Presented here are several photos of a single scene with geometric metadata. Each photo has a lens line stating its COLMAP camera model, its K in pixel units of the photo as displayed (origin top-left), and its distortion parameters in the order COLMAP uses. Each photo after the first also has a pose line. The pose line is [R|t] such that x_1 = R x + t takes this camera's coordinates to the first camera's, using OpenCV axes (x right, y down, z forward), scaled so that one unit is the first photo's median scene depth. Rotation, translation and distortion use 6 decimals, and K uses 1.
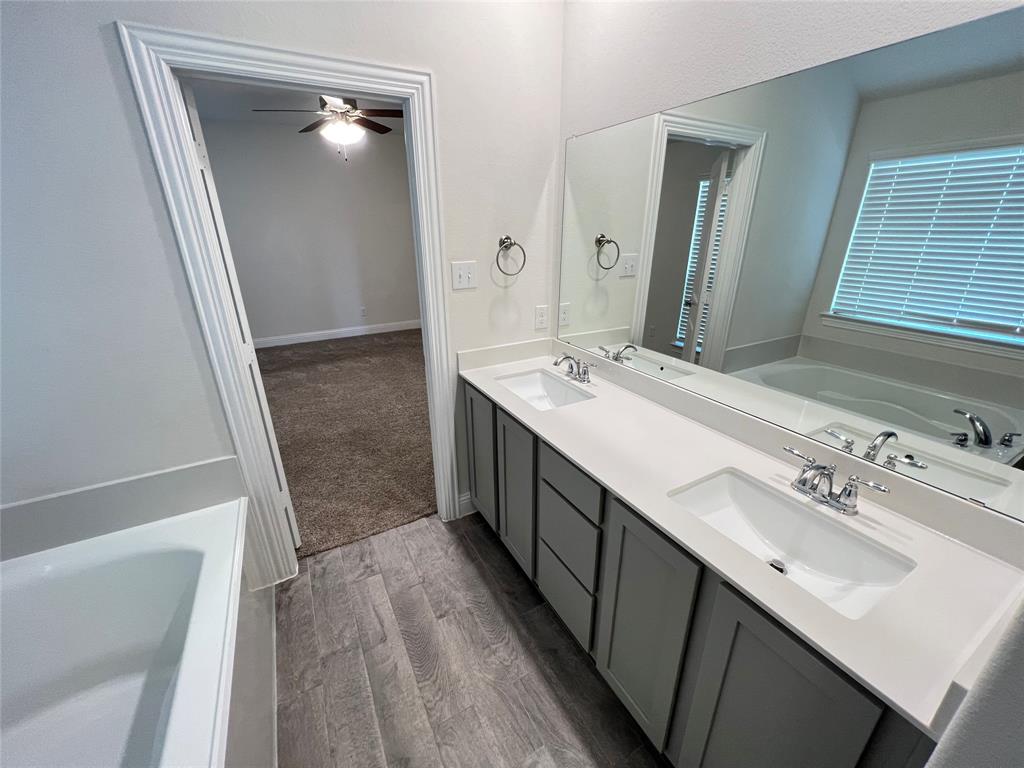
lens RADIAL K [[415.6, 0, 512.0], [0, 415.6, 384.0], [0, 0, 1]] dist [-0.003230, 0.000106]
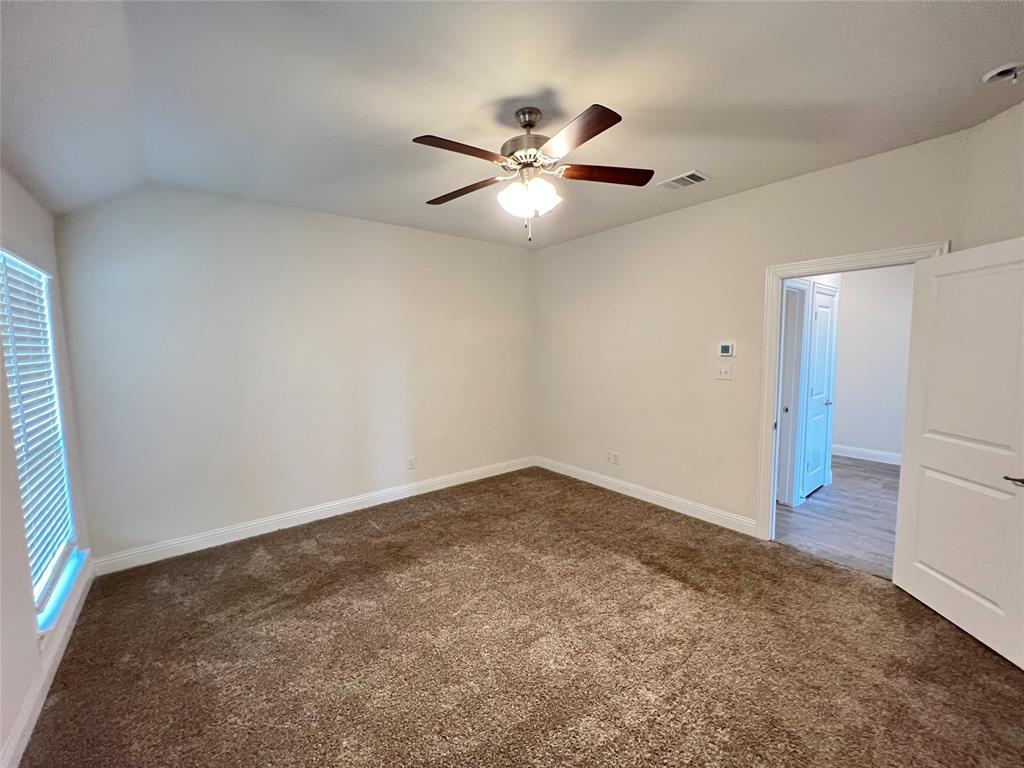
lens RADIAL K [[415.6, 0, 512.0], [0, 415.6, 384.0], [0, 0, 1]] dist [-0.003230, 0.000106]
pose [[0.985883, -0.014969, 0.166763, -0.352968], [0.059796, 0.961792, -0.267173, -0.122304], [-0.156392, 0.273373, 0.949109, 0.331673]]
